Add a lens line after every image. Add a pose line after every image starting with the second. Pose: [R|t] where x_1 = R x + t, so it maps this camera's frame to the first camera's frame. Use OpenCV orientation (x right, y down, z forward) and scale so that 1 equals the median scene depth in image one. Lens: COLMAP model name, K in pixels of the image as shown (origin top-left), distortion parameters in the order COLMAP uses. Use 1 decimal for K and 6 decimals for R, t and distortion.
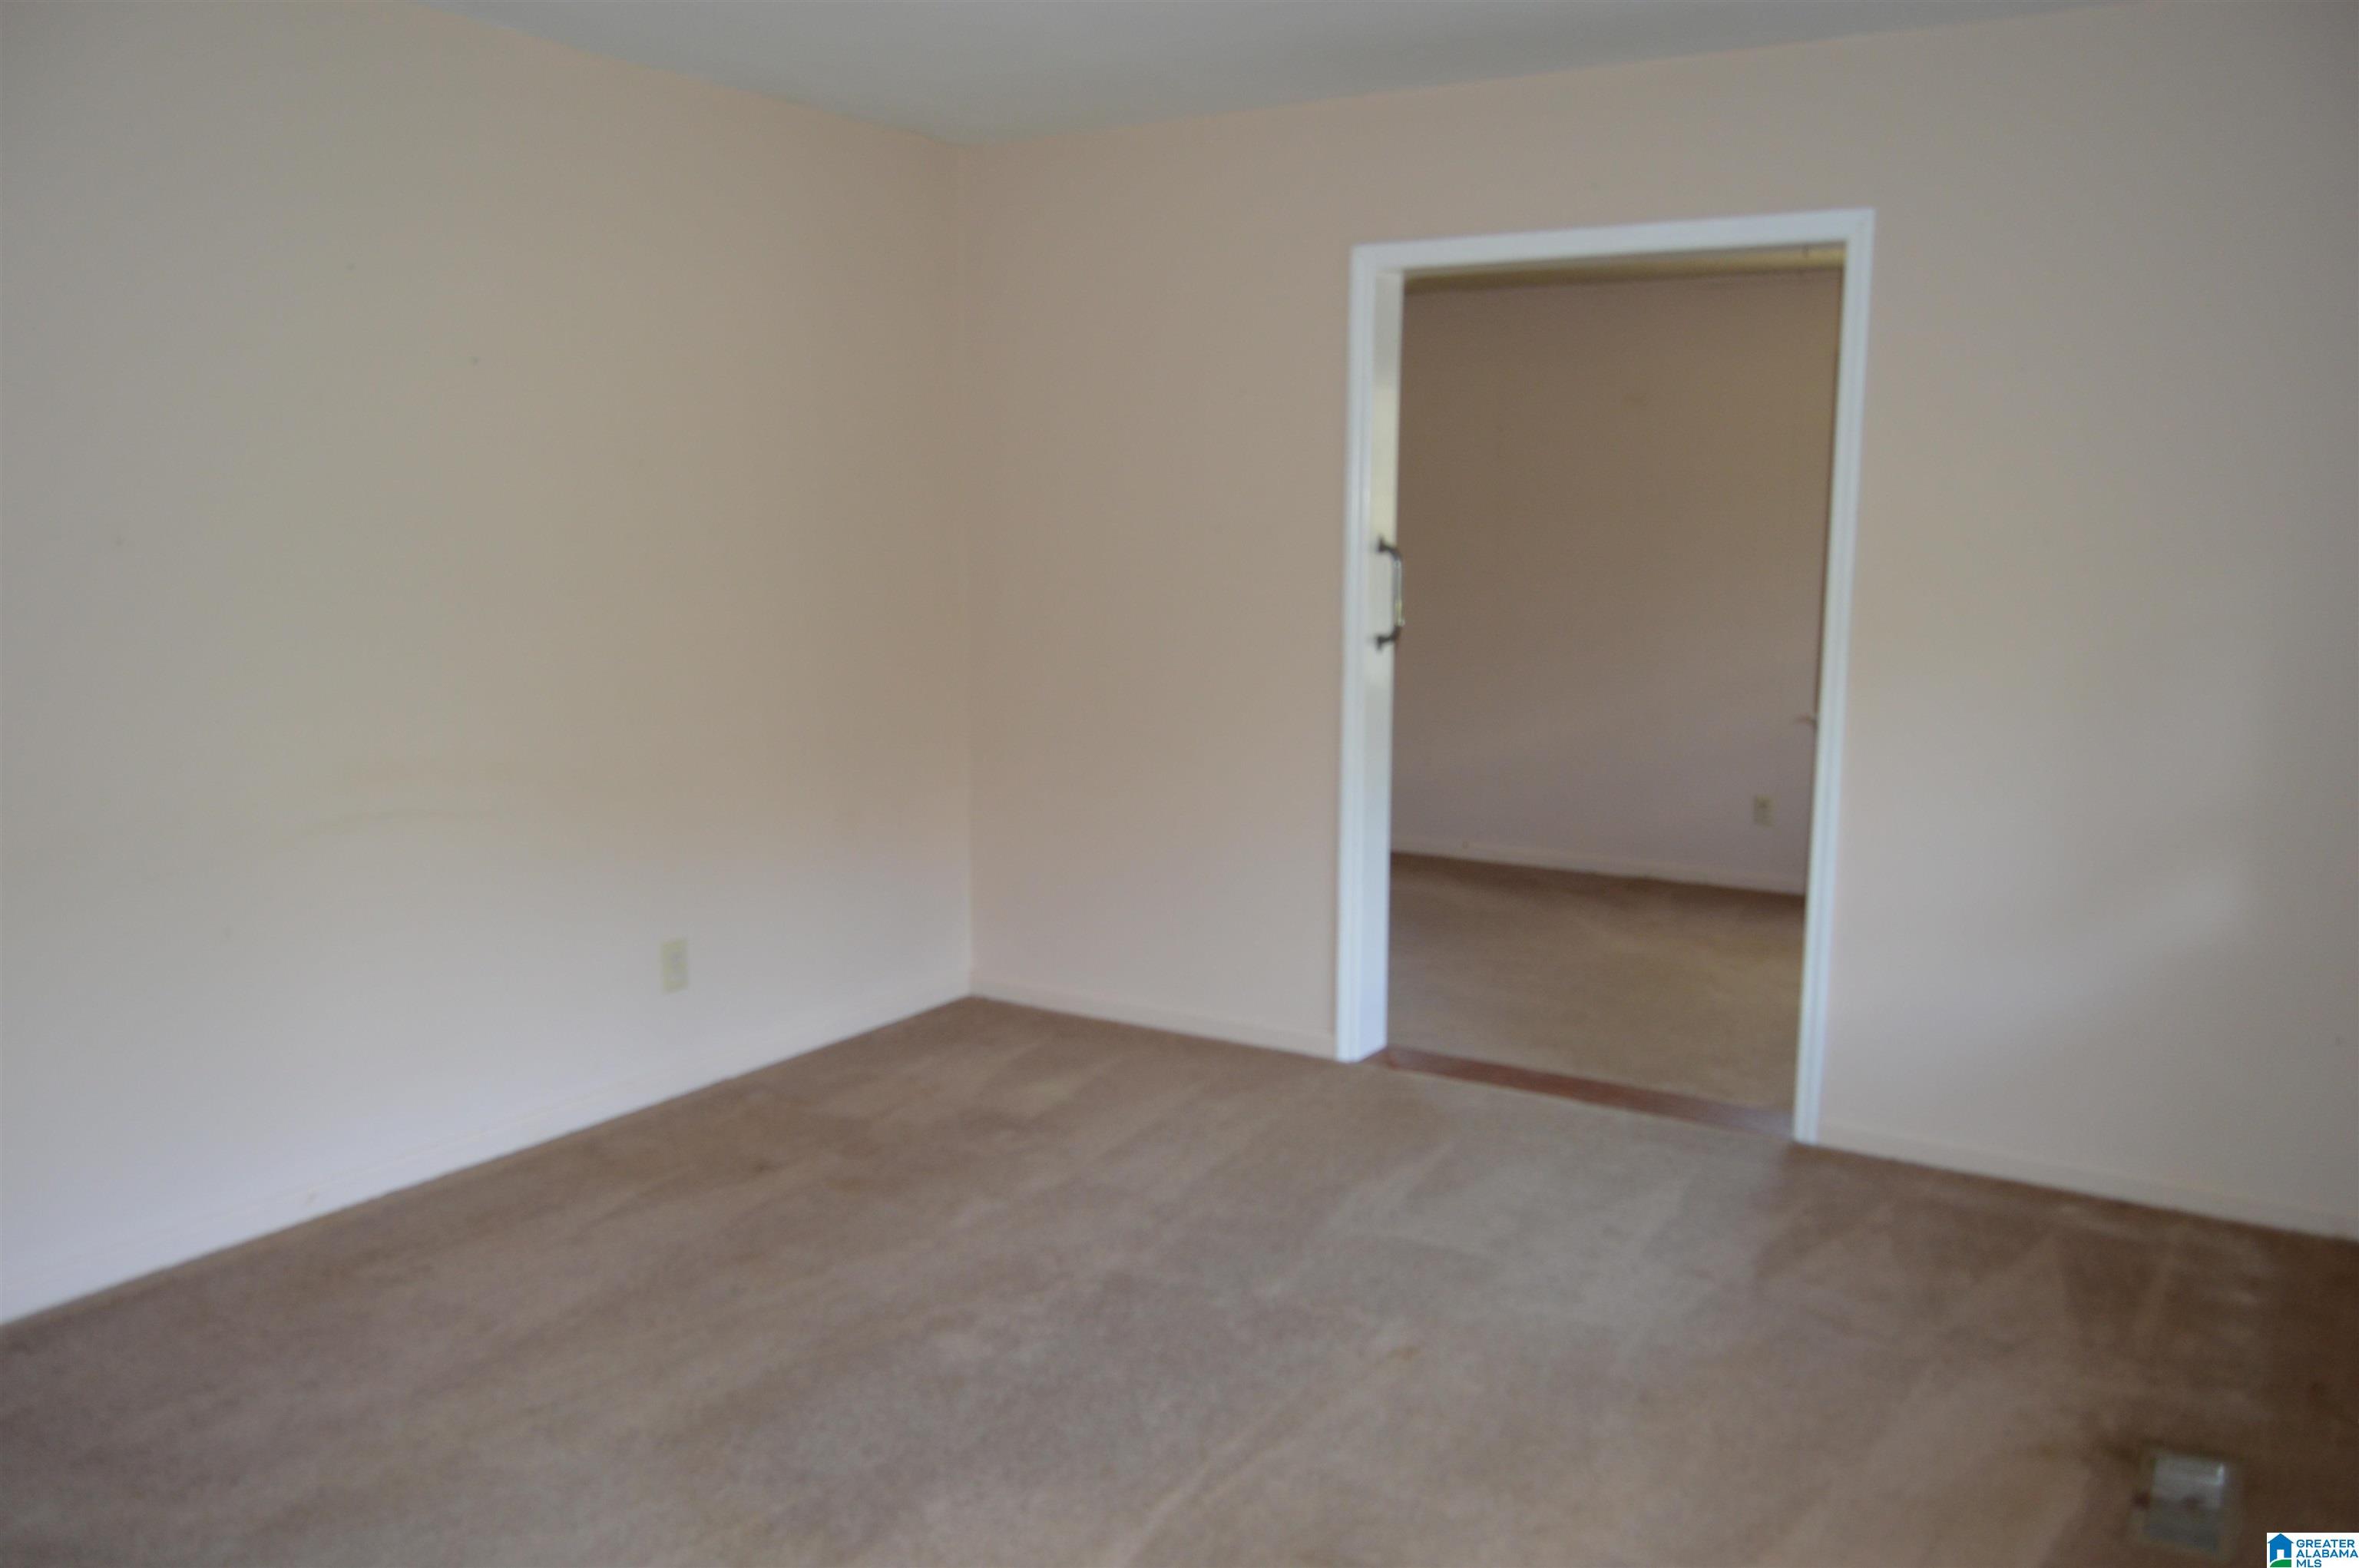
lens RADIAL K [[1867.8, 0, 1186.4], [0, 1867.8, 814.5], [0, 0, 1]] dist [-0.013942, 0.000904]
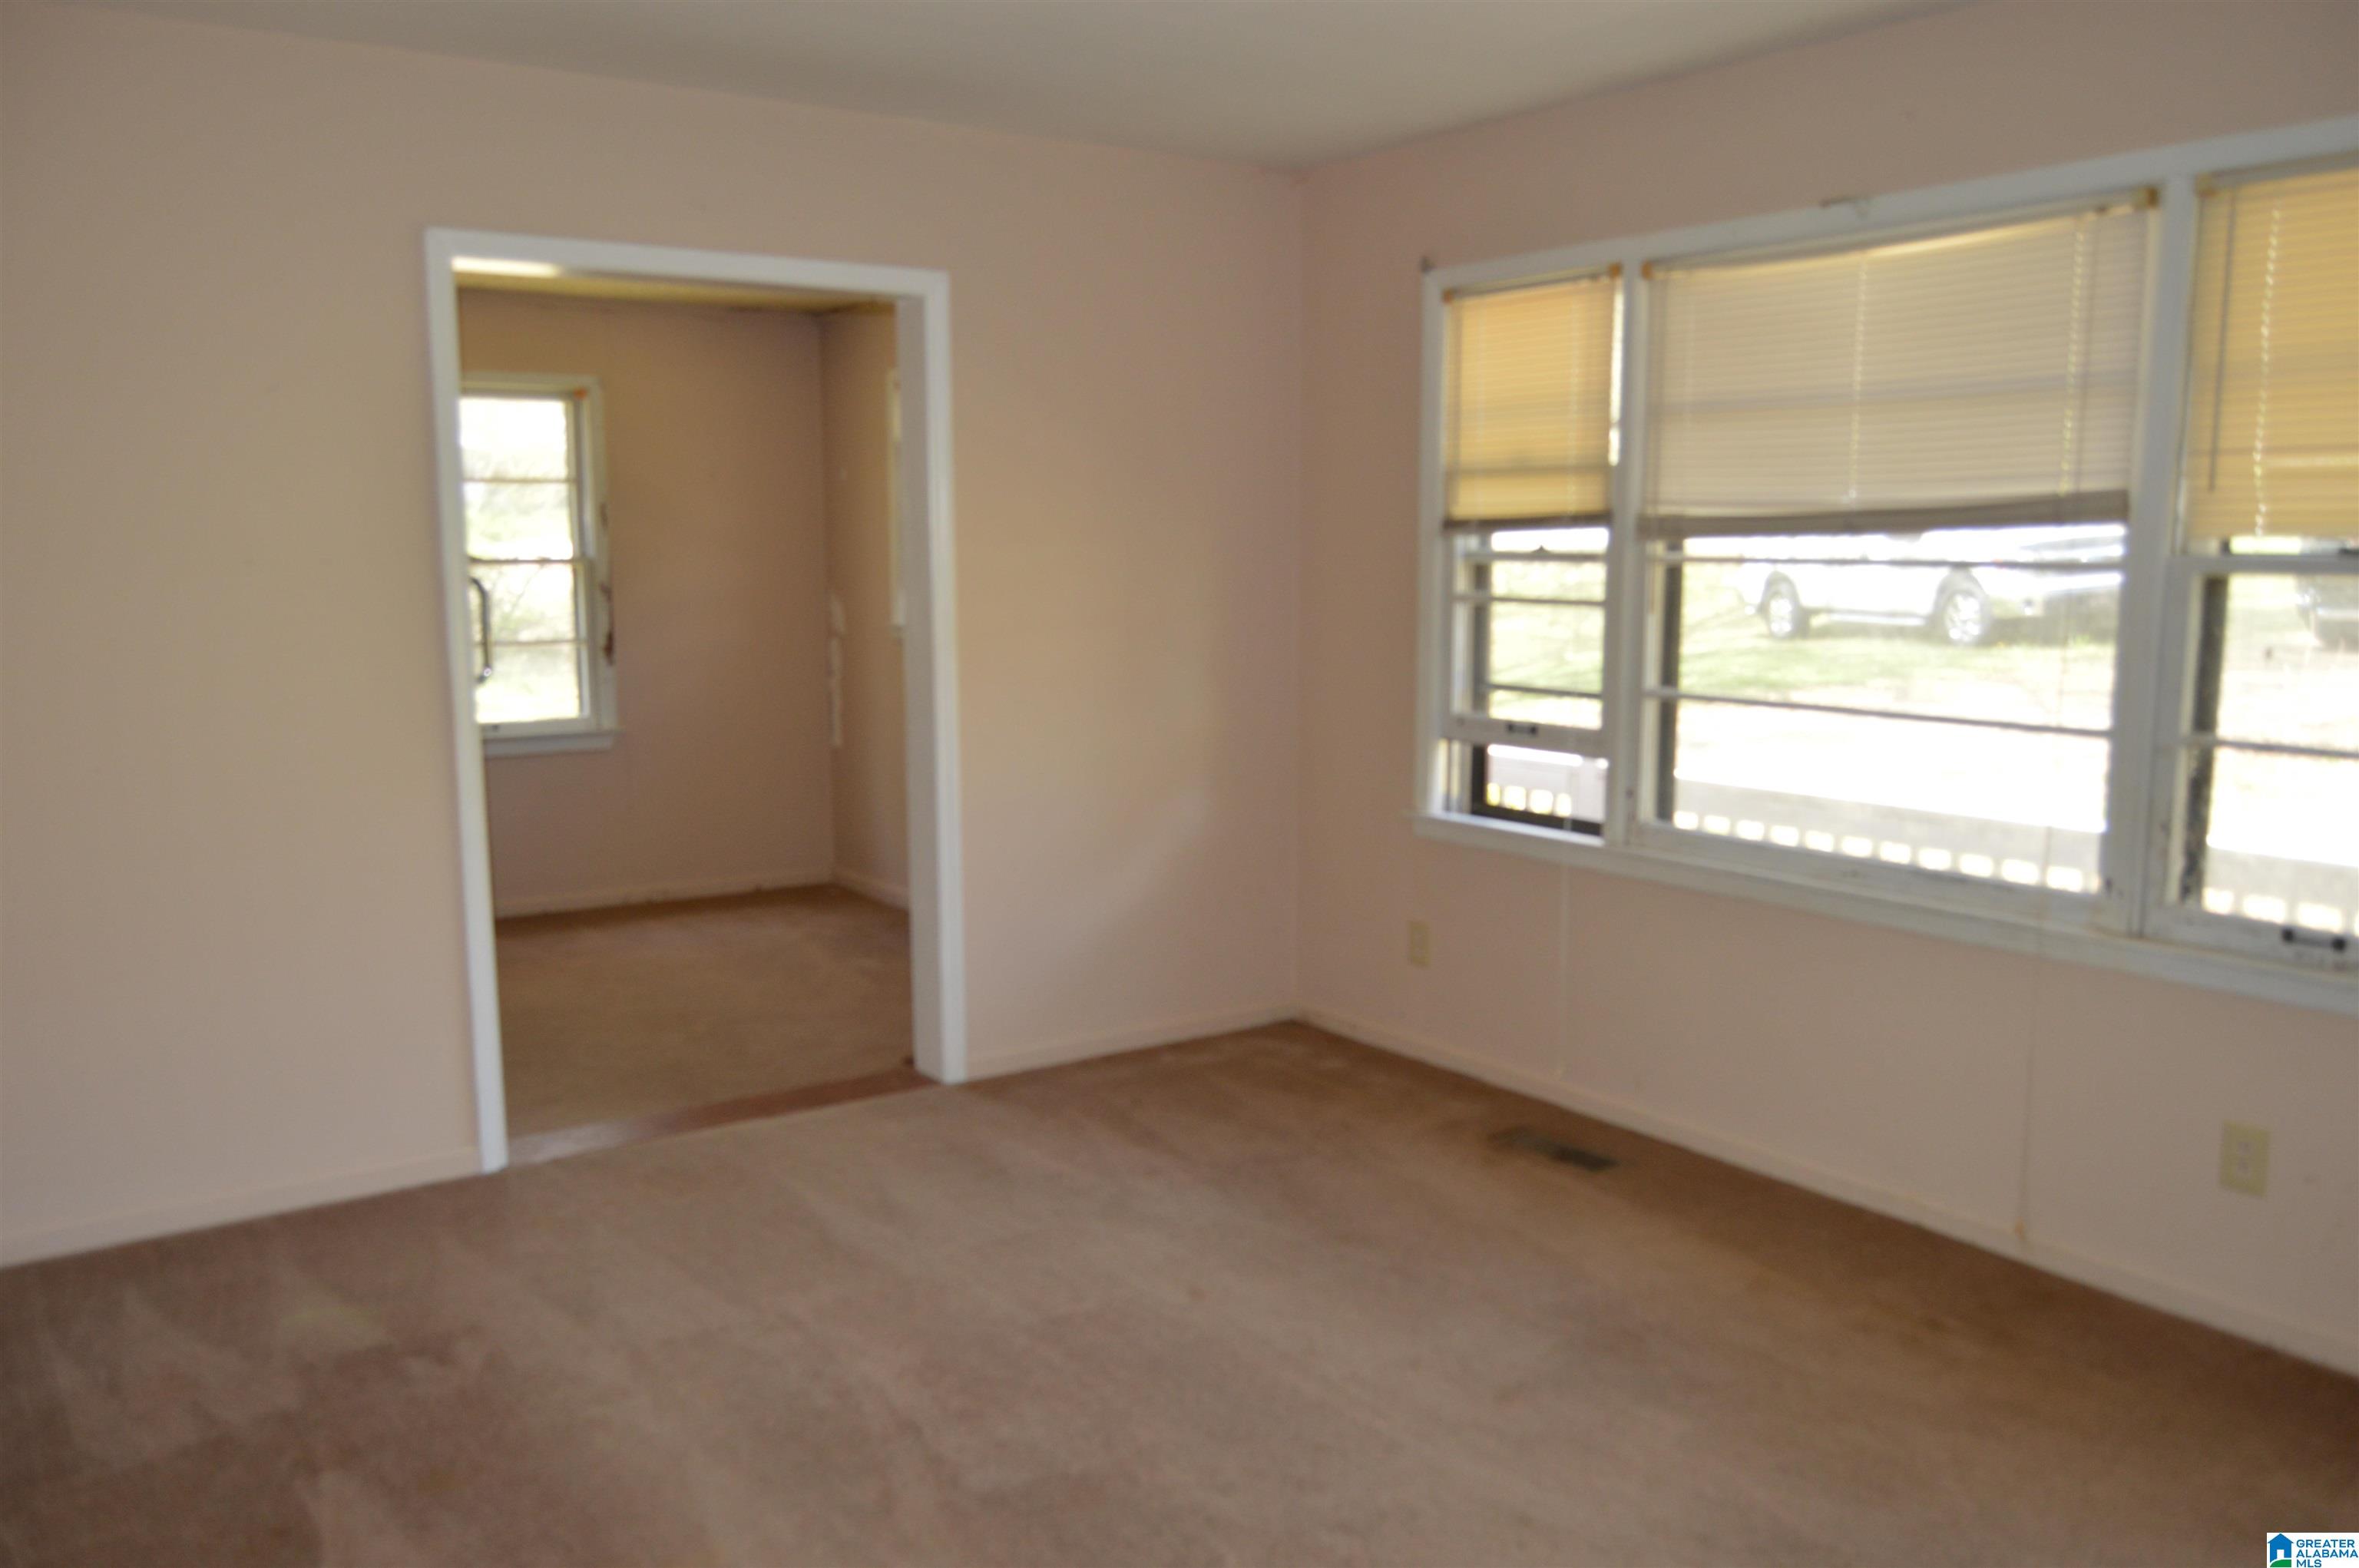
lens RADIAL K [[1867.8, 0, 1186.4], [0, 1867.8, 814.5], [0, 0, 1]] dist [-0.013942, 0.000904]
pose [[0.393726, -0.149163, 0.907045, -0.656735], [0.154303, 0.983470, 0.094752, -0.075651], [-0.906185, 0.102654, 0.410234, 0.401492]]
